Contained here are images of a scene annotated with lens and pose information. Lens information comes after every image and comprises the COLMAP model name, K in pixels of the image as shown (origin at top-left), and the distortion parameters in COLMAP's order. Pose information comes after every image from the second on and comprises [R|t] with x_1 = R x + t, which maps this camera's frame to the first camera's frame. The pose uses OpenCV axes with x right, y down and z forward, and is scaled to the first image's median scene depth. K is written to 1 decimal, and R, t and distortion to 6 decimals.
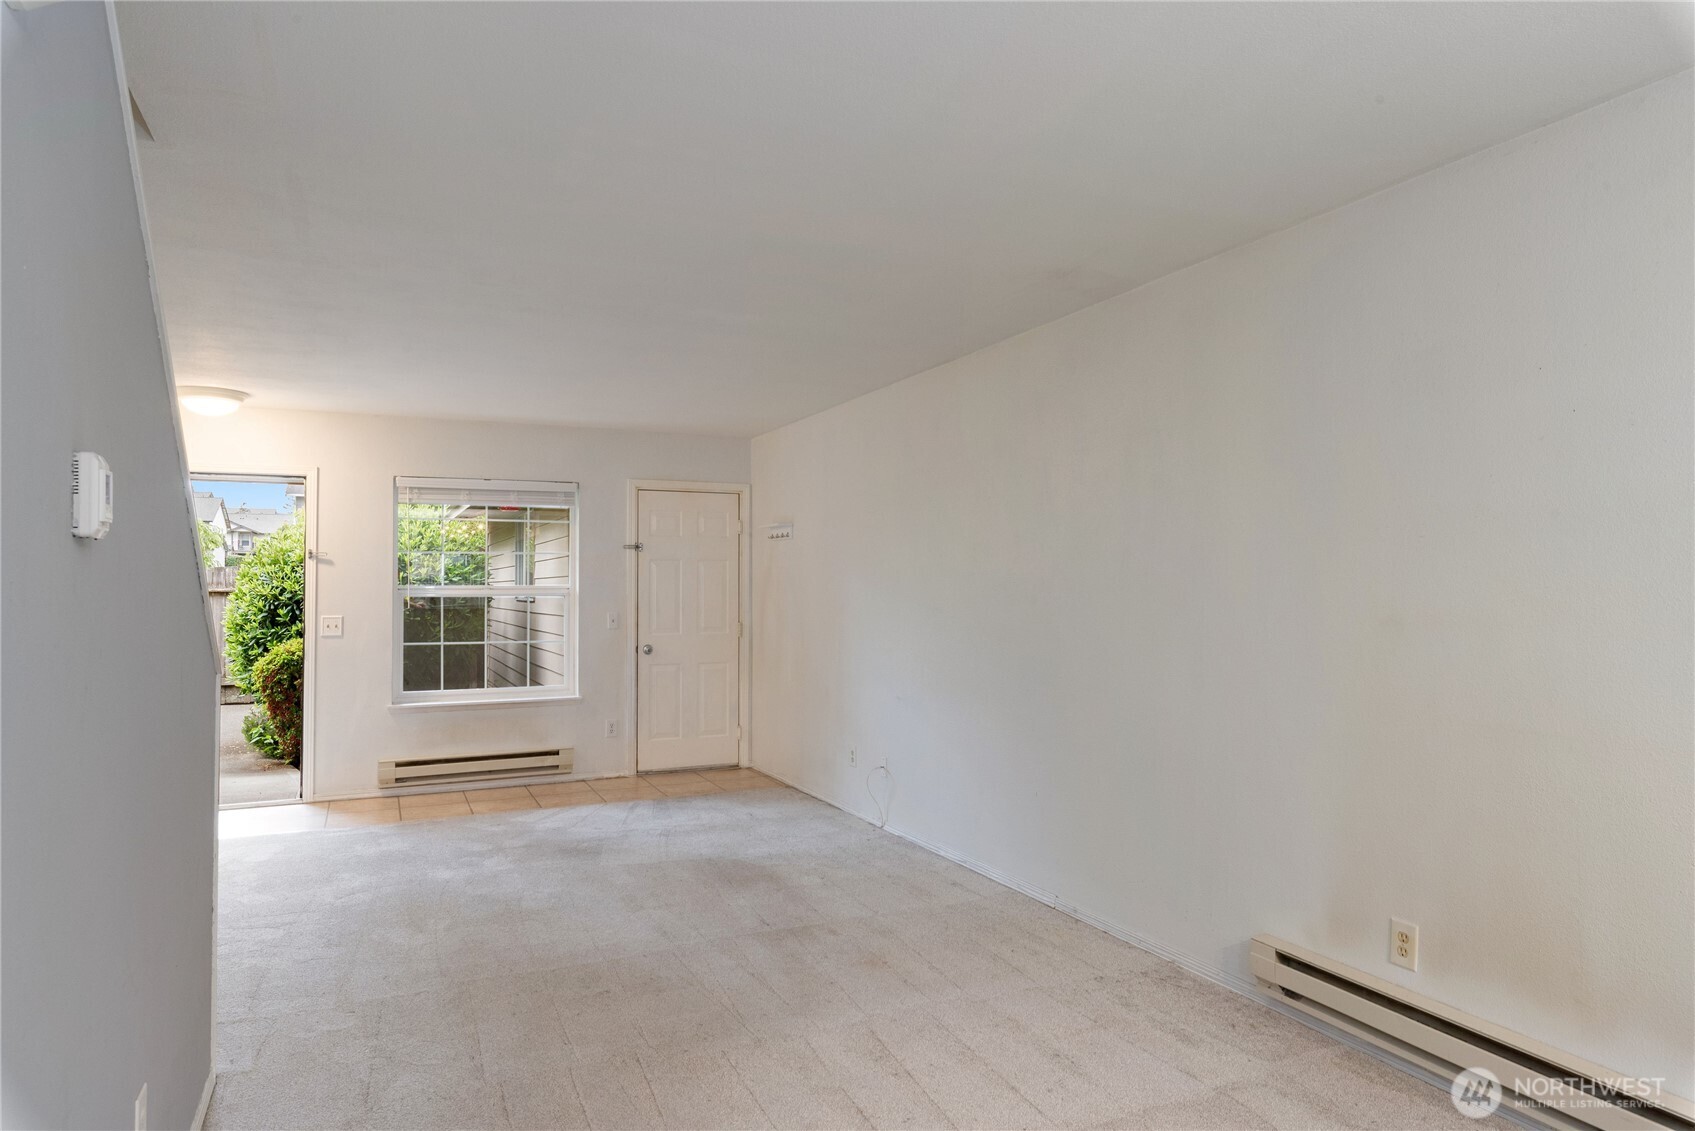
lens RADIAL K [[1019.6, 0, 862.4], [0, 1019.6, 572.5], [0, 0, 1]] dist [0.002988, -0.002014]
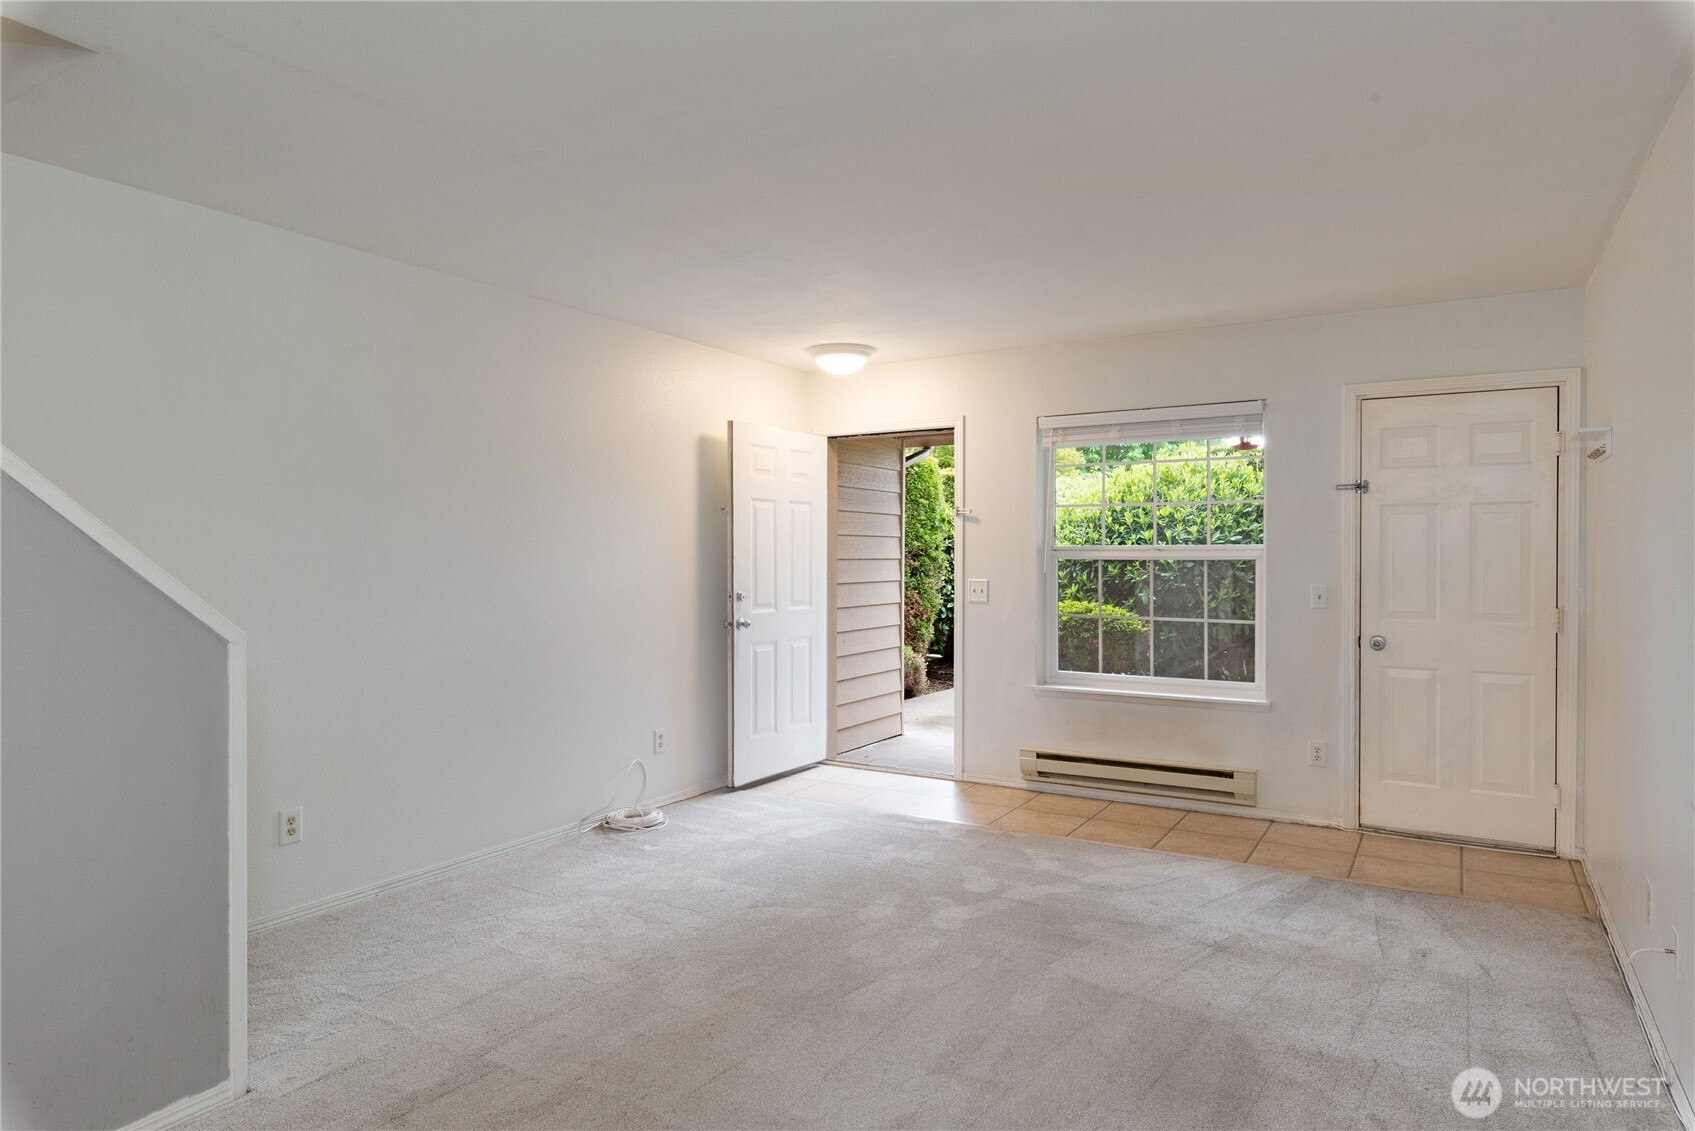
lens RADIAL K [[1019.6, 0, 850.0], [0, 1019.6, 560.0], [0, 0, 1]] dist [0.002988, -0.002014]
pose [[0.548625, 0.009654, -0.836013, 0.156681], [0.012411, 0.999729, 0.019689, 0.005527], [0.835976, -0.021177, 0.548357, 0.373139]]
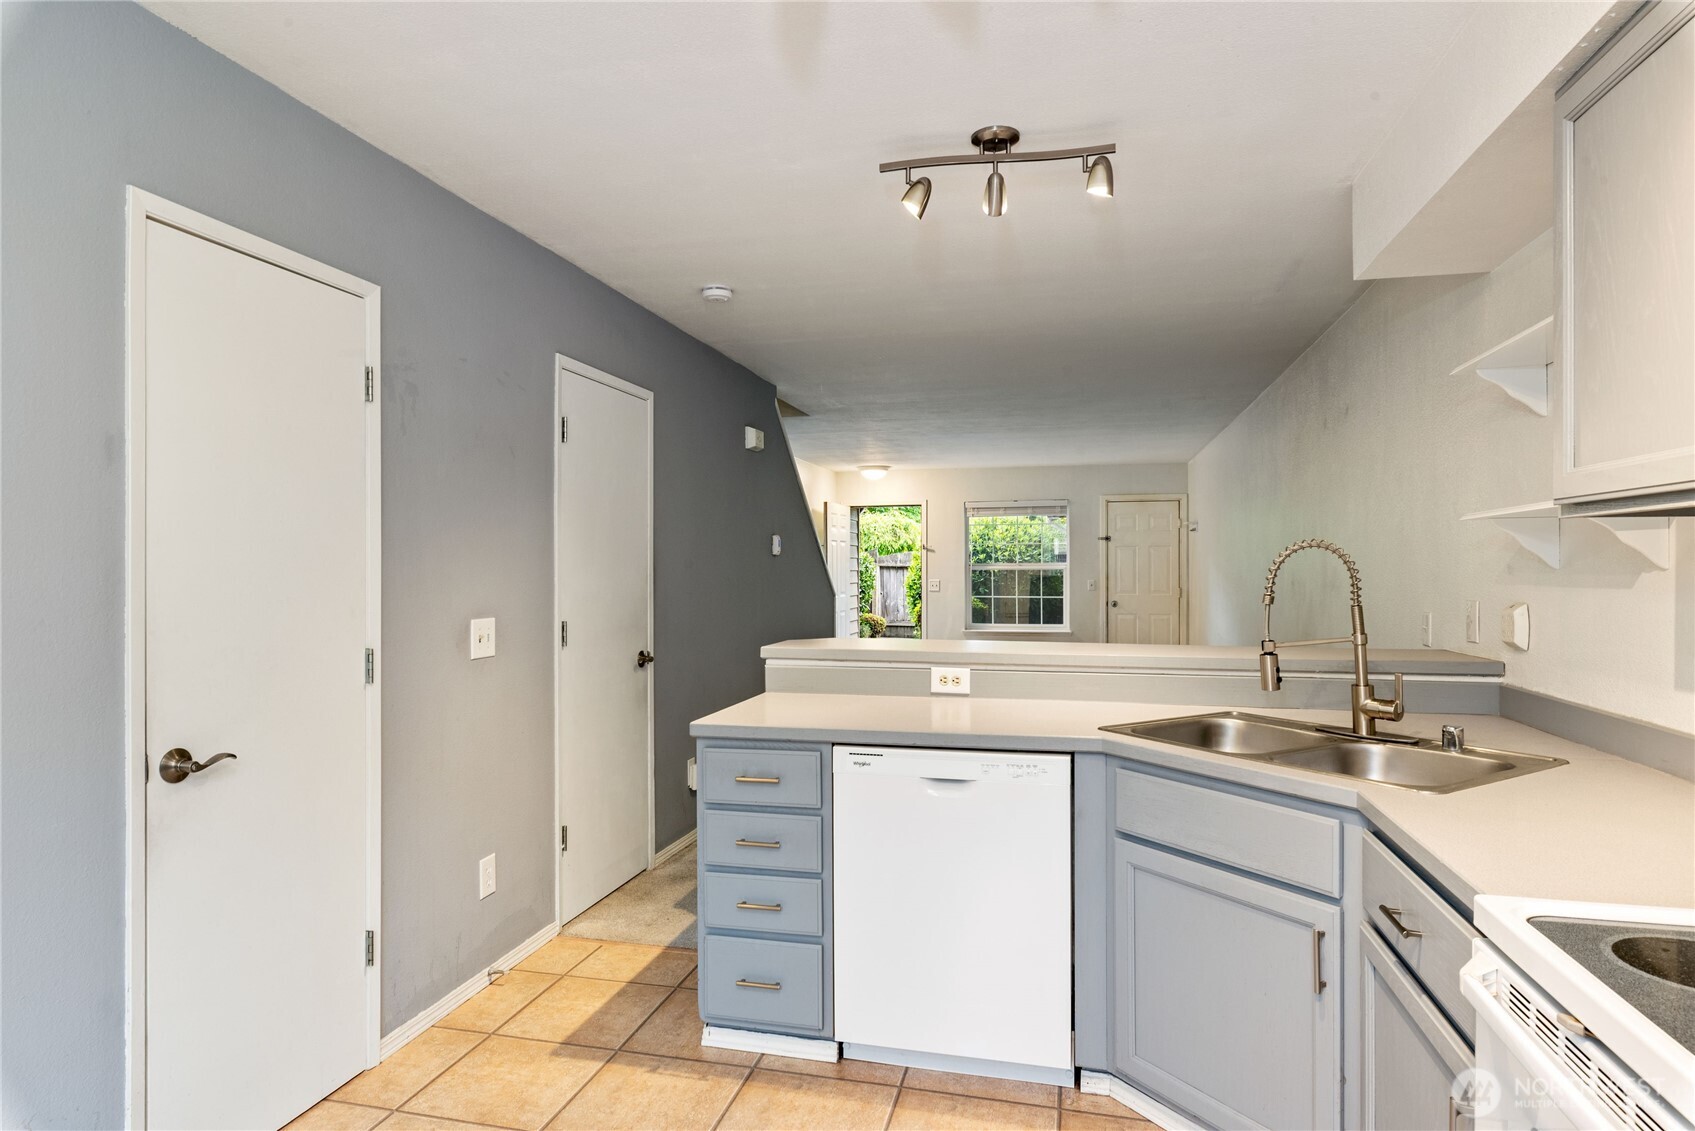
lens RADIAL K [[974.9, 0, 867.7], [0, 974.9, 571.6], [0, 0, 1]] dist [-0.004469, 0.005280]
pose [[0.781522, 0.003229, -0.623870, 0.436958], [0.012439, 0.999707, 0.020756, -0.009966], [0.623754, -0.023981, 0.781253, -0.405236]]
